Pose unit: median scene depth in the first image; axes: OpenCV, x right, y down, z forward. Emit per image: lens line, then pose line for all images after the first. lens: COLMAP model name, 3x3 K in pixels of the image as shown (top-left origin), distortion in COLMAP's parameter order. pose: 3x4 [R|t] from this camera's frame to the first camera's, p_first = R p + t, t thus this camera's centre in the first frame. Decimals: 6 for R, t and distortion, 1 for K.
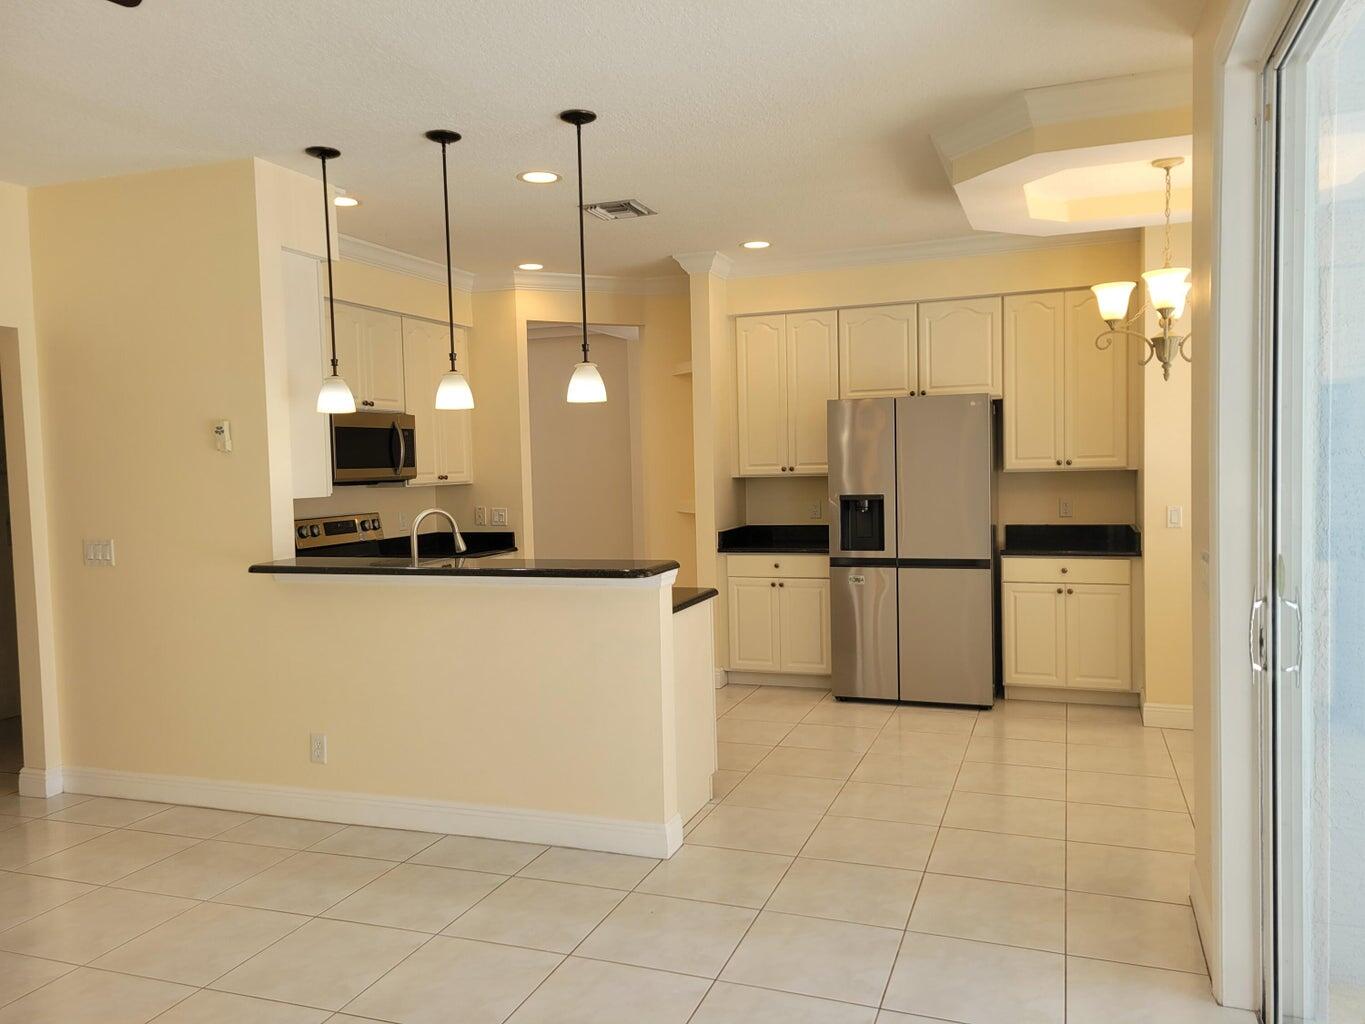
lens RADIAL K [[1029.5, 0, 675.4], [0, 1029.5, 516.2], [0, 0, 1]] dist [0.042435, -0.027570]
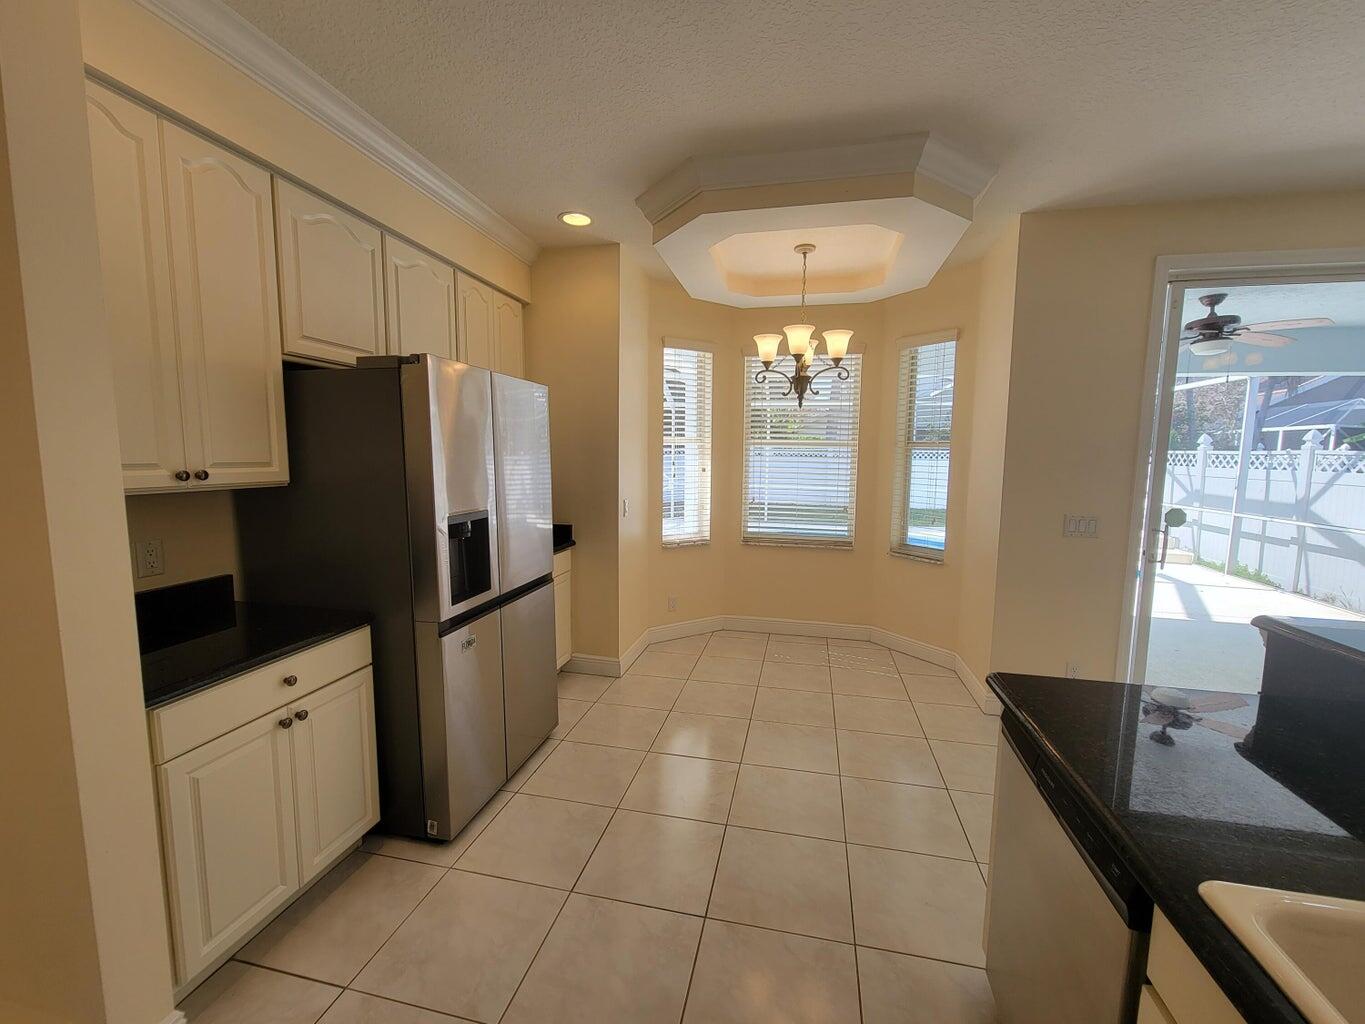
lens RADIAL K [[557.2, 0, 690.8], [0, 557.2, 511.2], [0, 0, 1]] dist [0.001247, -0.001601]
pose [[-0.153711, -0.077871, 0.985043, -0.188838], [0.044745, 0.995319, 0.085666, -0.045956], [-0.987102, 0.057244, -0.149507, 0.912883]]
